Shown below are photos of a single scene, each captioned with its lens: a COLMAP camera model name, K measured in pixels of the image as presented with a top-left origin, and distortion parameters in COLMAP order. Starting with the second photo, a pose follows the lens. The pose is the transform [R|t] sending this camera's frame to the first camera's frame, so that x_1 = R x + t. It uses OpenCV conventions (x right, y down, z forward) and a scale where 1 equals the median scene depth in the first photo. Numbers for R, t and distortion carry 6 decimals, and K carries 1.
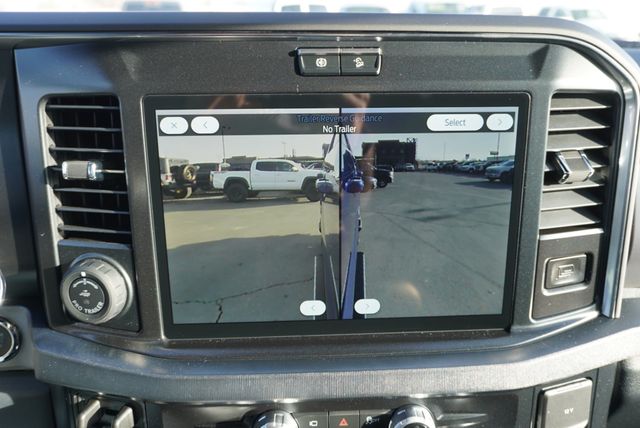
lens RADIAL K [[494.5, 0, 317.1], [0, 494.5, 217.7], [0, 0, 1]] dist [-0.008426, 0.009282]
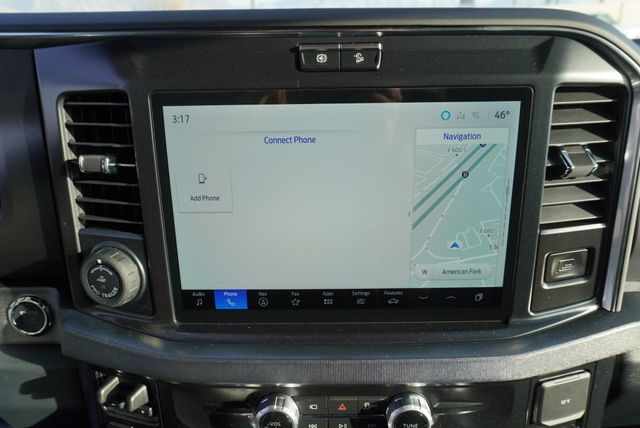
lens RADIAL K [[435.6, 0, 320.0], [0, 435.6, 214.0], [0, 0, 1]] dist [-0.032533, 0.031438]
pose [[0.997945, 0.010475, -0.063210, 0.059685], [-0.008545, 0.999491, 0.030729, -0.020491], [0.063500, -0.030126, 0.997527, 0.095774]]
